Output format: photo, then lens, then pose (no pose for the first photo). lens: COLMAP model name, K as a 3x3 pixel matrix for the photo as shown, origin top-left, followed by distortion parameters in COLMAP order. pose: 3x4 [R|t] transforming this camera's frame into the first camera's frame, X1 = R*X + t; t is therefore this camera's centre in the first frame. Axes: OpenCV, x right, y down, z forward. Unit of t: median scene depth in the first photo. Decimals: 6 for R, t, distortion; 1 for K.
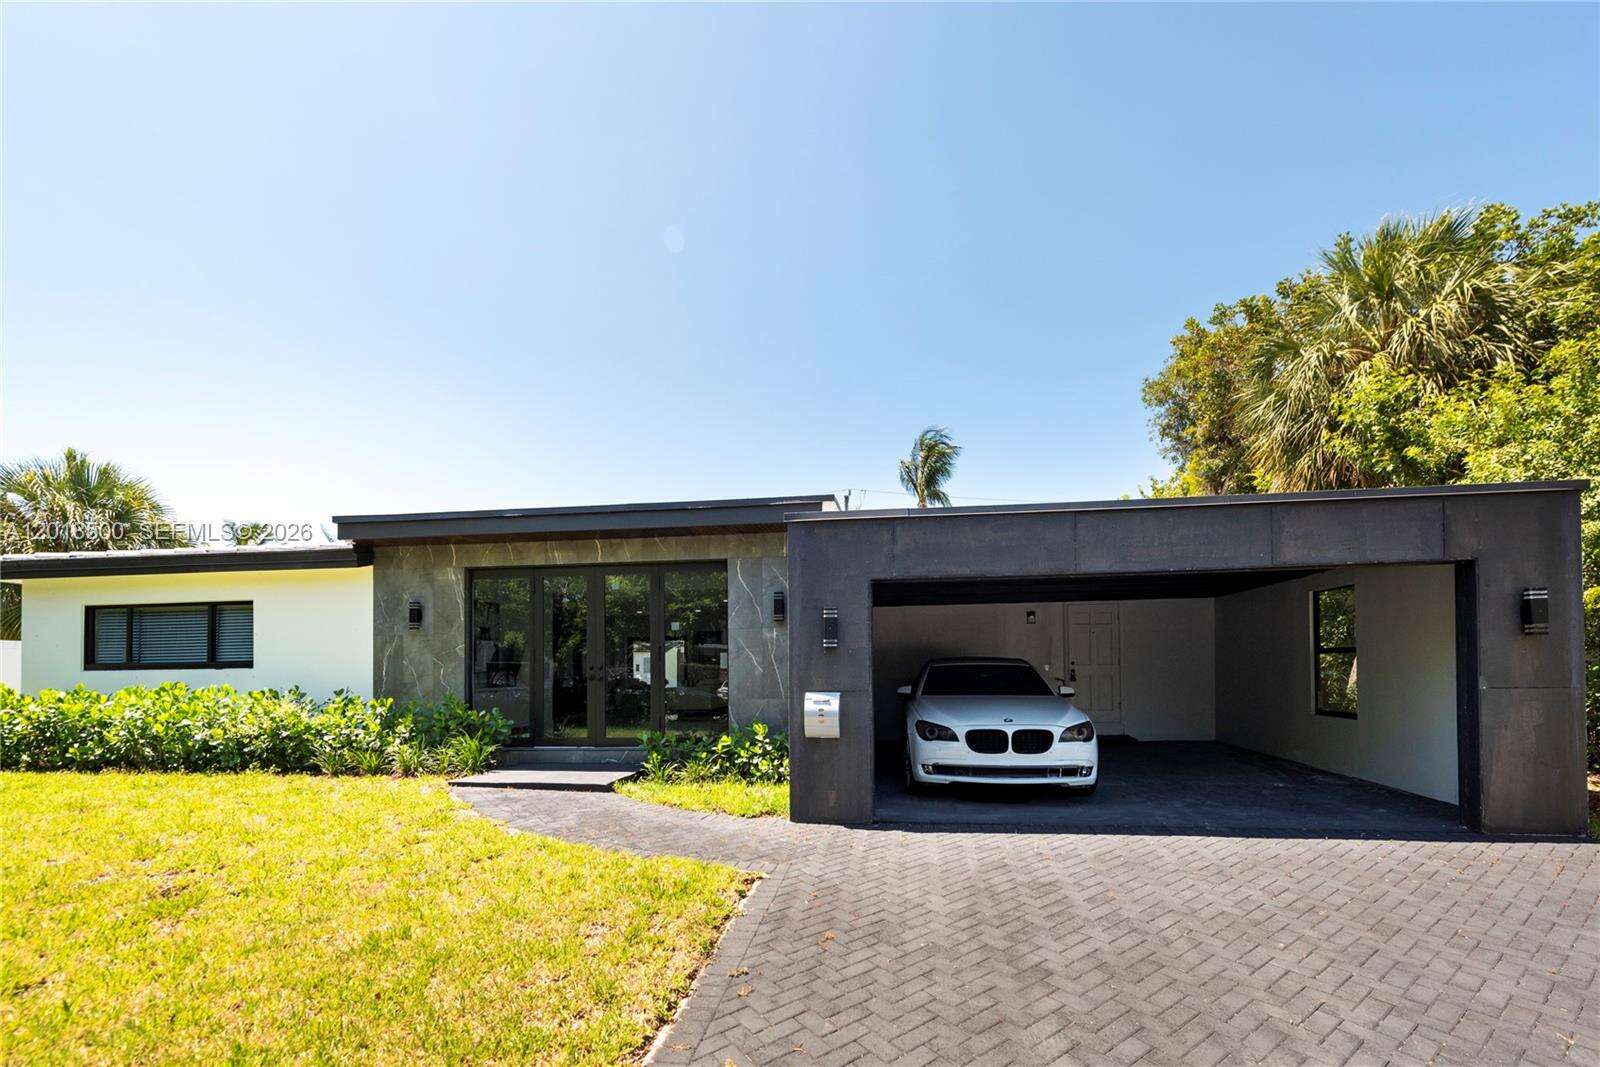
lens RADIAL K [[660.7, 0, 801.9], [0, 660.7, 494.0], [0, 0, 1]] dist [0.001638, 0.000187]
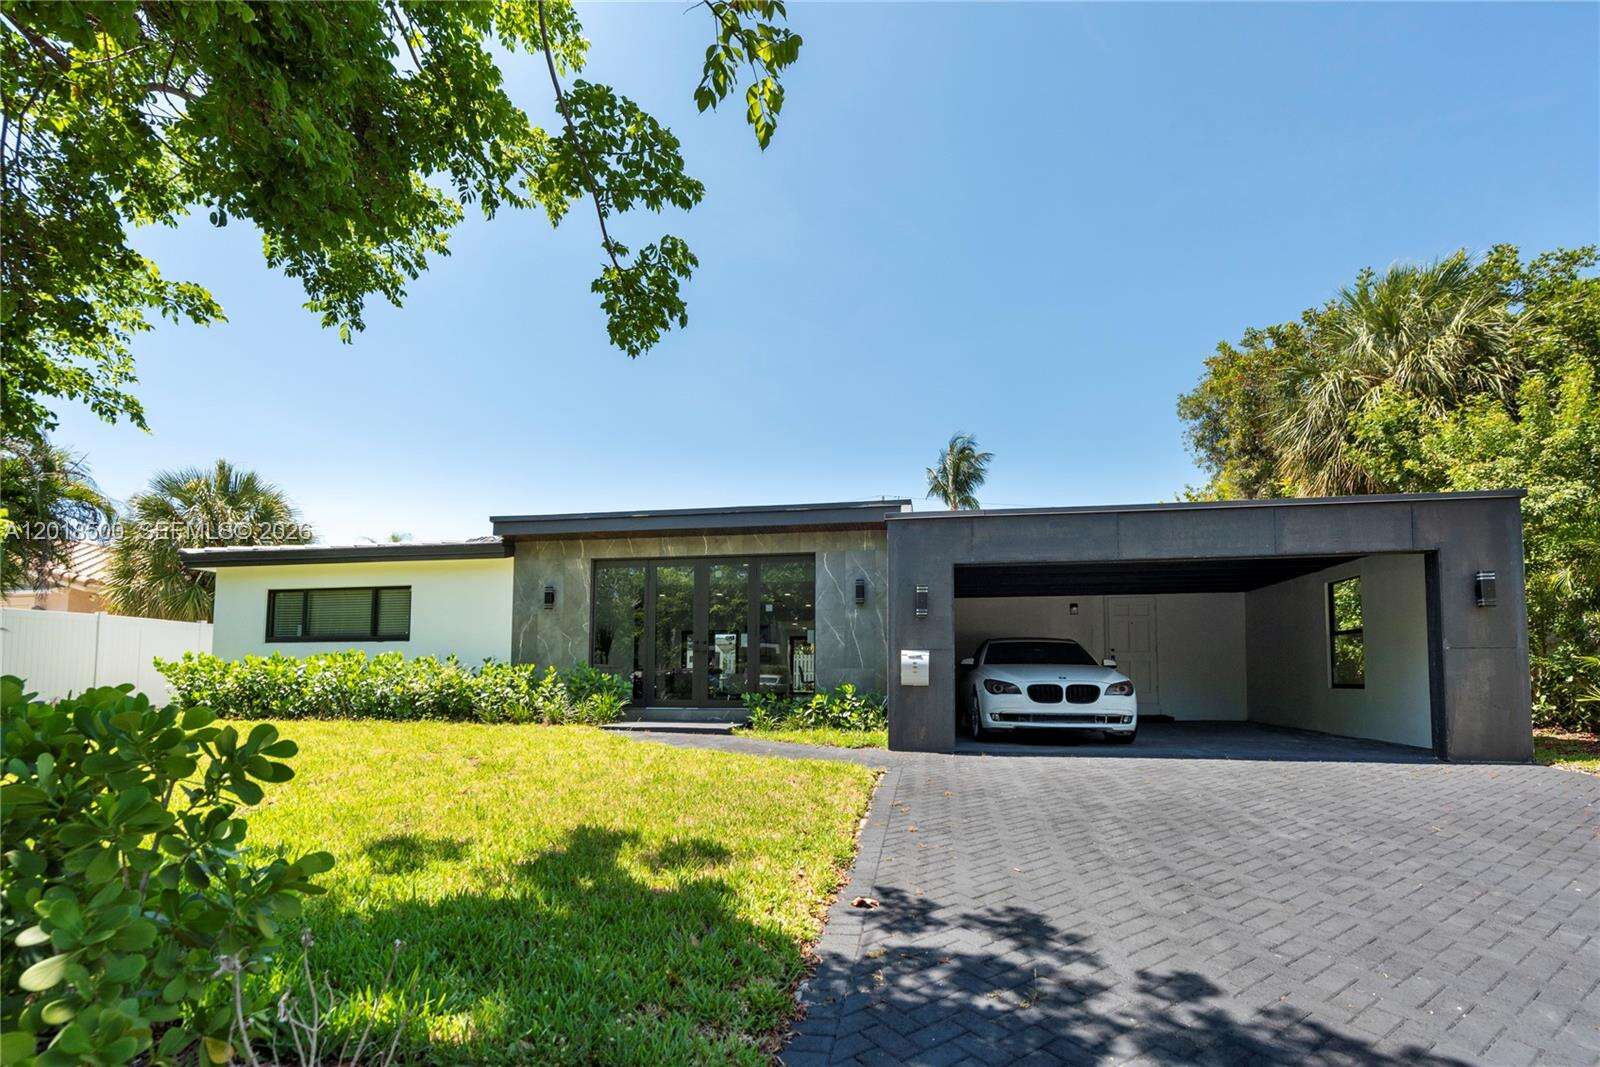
lens RADIAL K [[648.1, 0, 762.9], [0, 648.1, 489.6], [0, 0, 1]] dist [0.003289, -0.000040]
pose [[0.995011, 0.000613, -0.099760, -0.090968], [-0.002175, 0.999877, -0.015545, 0.001384], [0.099738, 0.015684, 0.994890, -0.202396]]
